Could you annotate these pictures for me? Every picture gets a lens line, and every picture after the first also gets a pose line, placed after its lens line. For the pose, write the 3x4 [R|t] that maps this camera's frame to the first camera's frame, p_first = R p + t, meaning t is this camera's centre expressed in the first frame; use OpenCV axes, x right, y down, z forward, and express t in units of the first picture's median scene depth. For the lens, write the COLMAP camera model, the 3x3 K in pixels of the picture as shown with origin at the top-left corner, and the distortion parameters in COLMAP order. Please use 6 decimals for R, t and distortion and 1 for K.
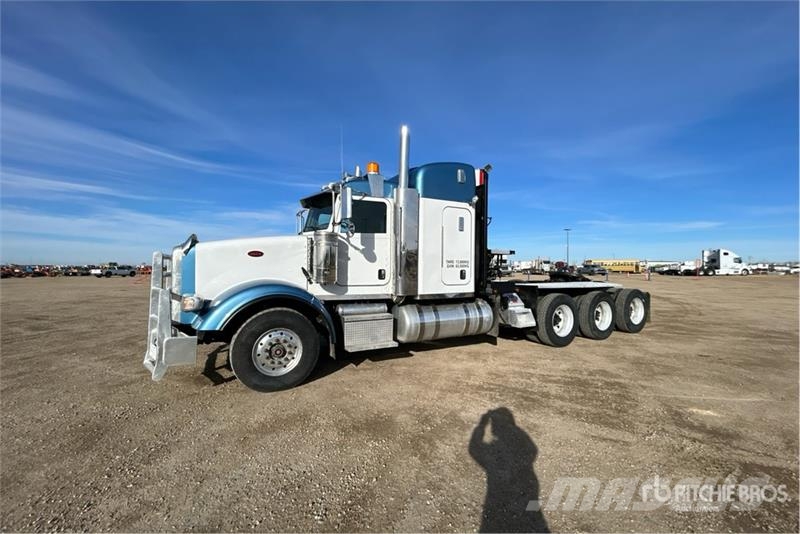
lens RADIAL K [[319.4, 0, 400.0], [0, 319.4, 267.0], [0, 0, 1]] dist [-0.002477, -0.000064]
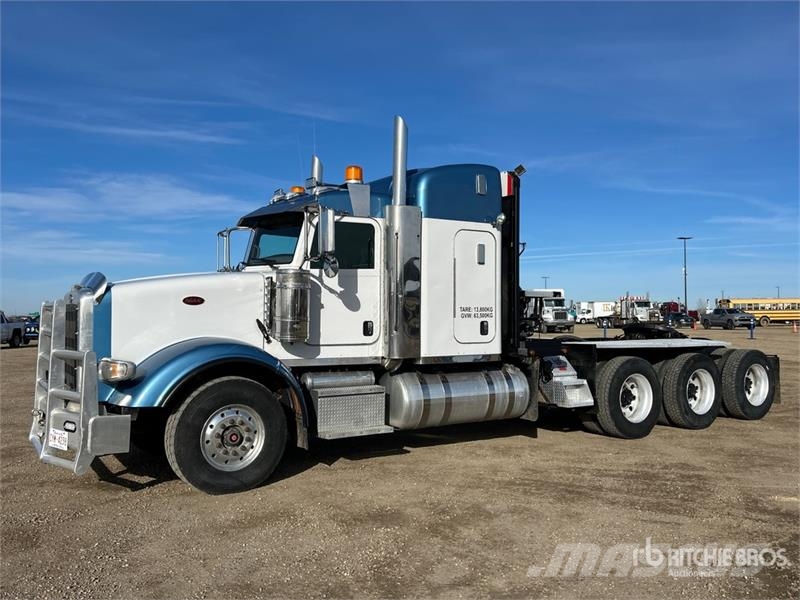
lens RADIAL K [[664.7, 0, 400.7], [0, 664.7, 290.9], [0, 0, 1]] dist [0.065285, -0.003321]
pose [[0.996922, -0.002613, 0.078361, -0.099108], [0.005315, 0.999398, -0.034287, -0.008350], [-0.078224, 0.034598, 0.996335, -0.435387]]
